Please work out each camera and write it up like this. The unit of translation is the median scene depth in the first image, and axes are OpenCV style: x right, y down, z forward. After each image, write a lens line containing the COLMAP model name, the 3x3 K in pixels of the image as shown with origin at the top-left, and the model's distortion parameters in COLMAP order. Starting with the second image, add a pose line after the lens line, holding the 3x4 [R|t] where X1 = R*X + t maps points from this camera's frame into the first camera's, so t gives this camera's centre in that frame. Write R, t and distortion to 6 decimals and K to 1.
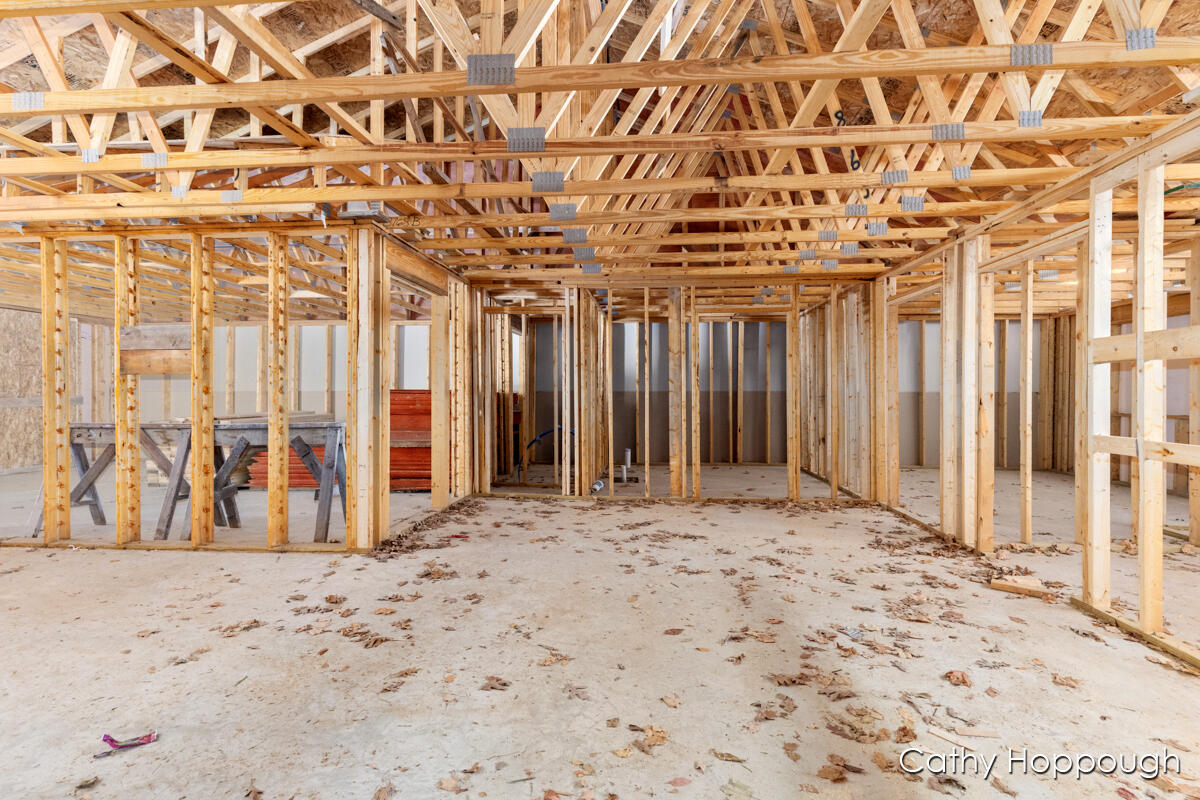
lens RADIAL K [[551.7, 0, 604.1], [0, 551.7, 396.7], [0, 0, 1]] dist [0.001257, -0.000083]
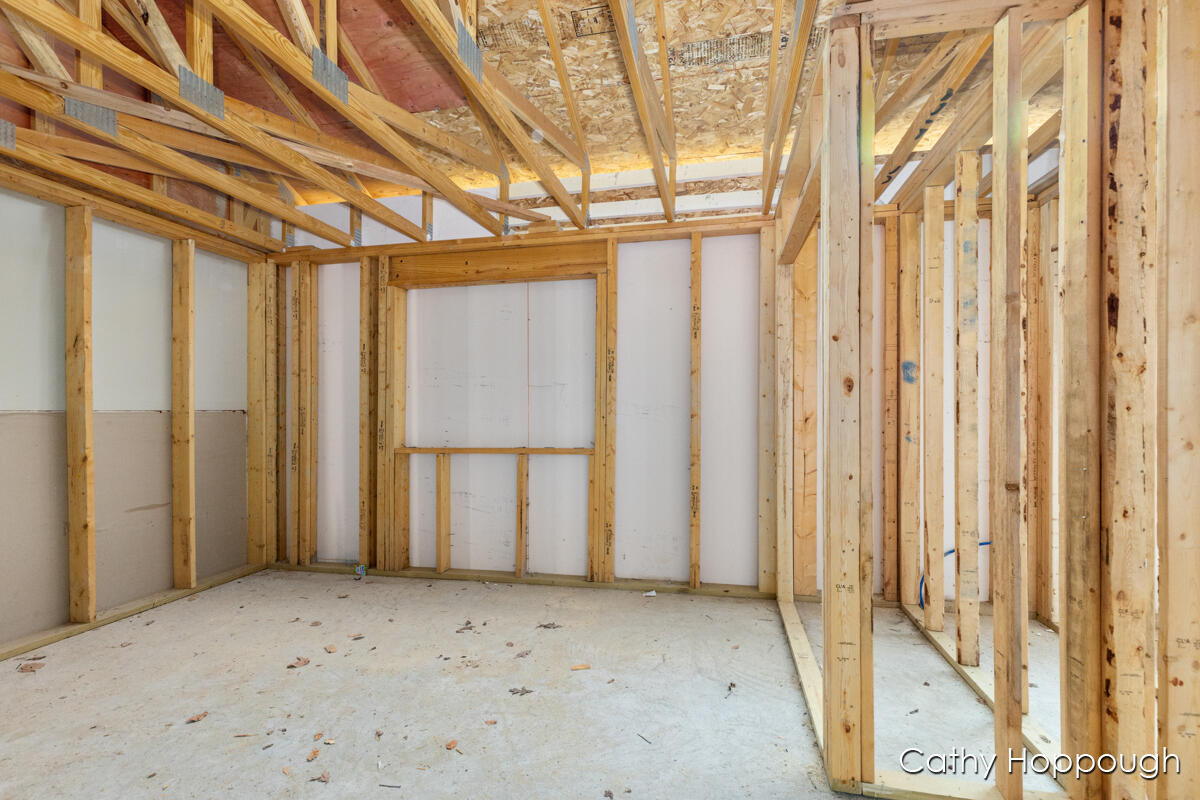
lens RADIAL K [[551.7, 0, 594.9], [0, 551.7, 405.9], [0, 0, 1]] dist [0.001257, -0.000083]
pose [[0.147530, -0.003204, 0.989052, 0.888619], [0.012513, 0.999921, 0.001373, -0.021937], [-0.988978, 0.012173, 0.147558, 1.585933]]
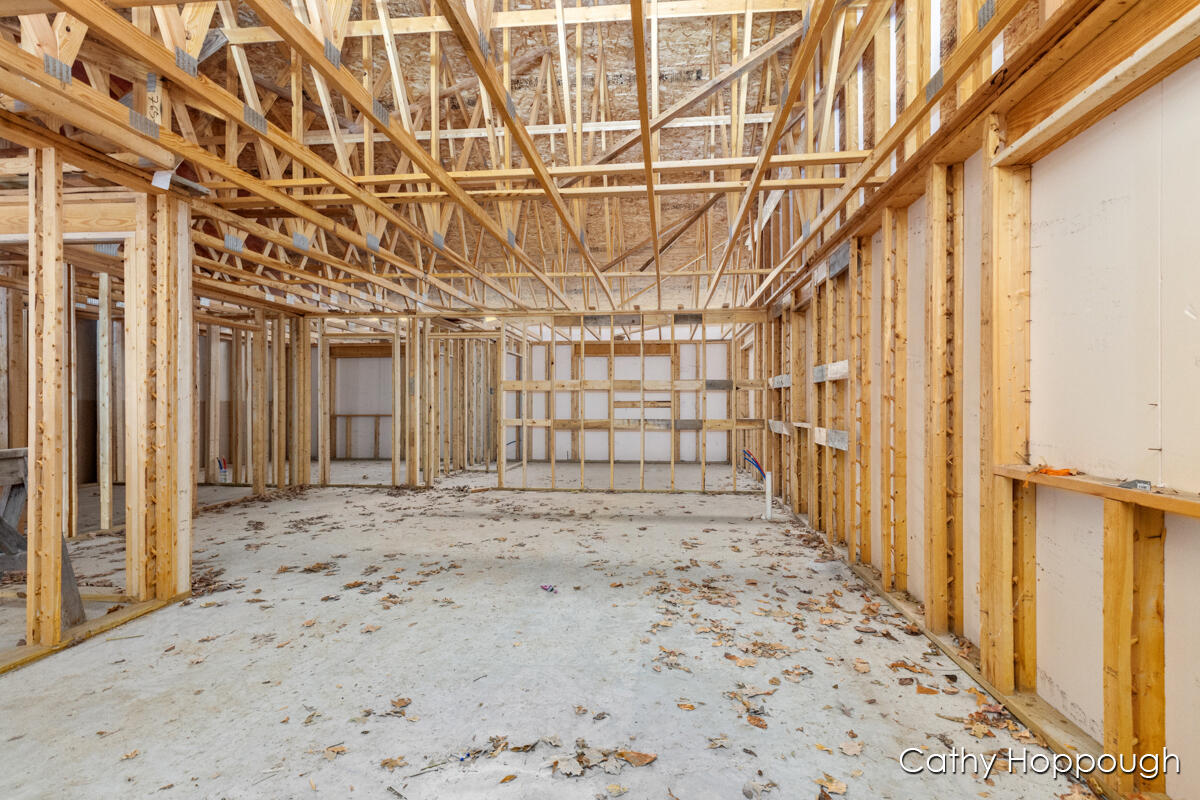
lens RADIAL K [[551.7, 0, 603.2], [0, 551.7, 399.8], [0, 0, 1]] dist [0.001257, -0.000083]
pose [[0.047044, -0.001002, 0.998892, -1.338105], [0.006266, 0.999980, 0.000708, -0.018813], [-0.998873, 0.006225, 0.047050, 0.340448]]
